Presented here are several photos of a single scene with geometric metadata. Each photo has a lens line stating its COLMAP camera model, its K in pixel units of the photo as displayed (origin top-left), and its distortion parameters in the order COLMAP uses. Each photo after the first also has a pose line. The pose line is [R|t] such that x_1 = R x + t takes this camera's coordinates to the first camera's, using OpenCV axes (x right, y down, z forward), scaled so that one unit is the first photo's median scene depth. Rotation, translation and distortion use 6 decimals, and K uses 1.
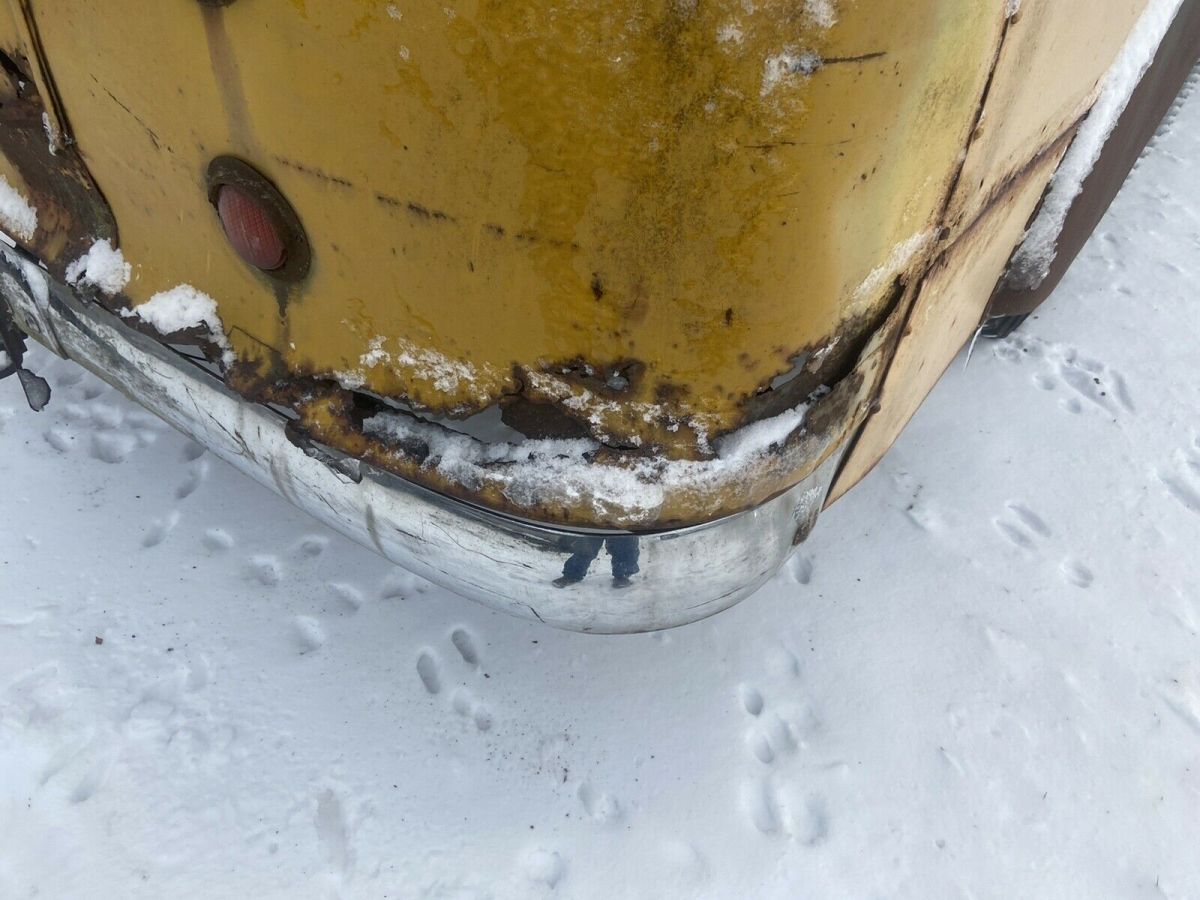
lens RADIAL K [[910.6, 0, 603.7], [0, 910.6, 443.0], [0, 0, 1]] dist [0.122259, -0.154821]
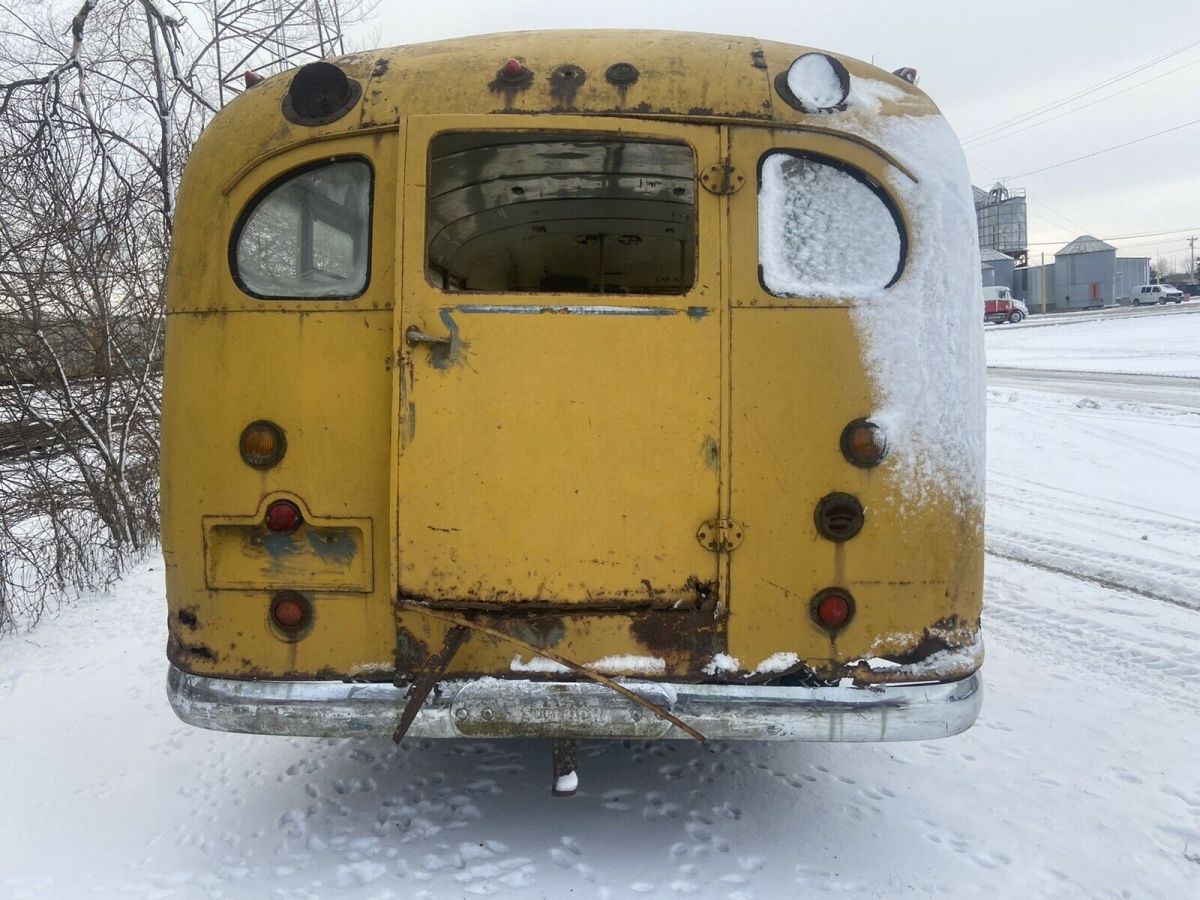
lens RADIAL K [[899.1, 0, 599.7], [0, 899.1, 437.5], [0, 0, 1]] dist [0.123399, -0.150944]
pose [[0.811157, -0.077443, 0.579678, -2.465023], [0.404436, 0.790252, -0.460363, 0.350906], [-0.422440, 0.607869, 0.672339, -0.943781]]
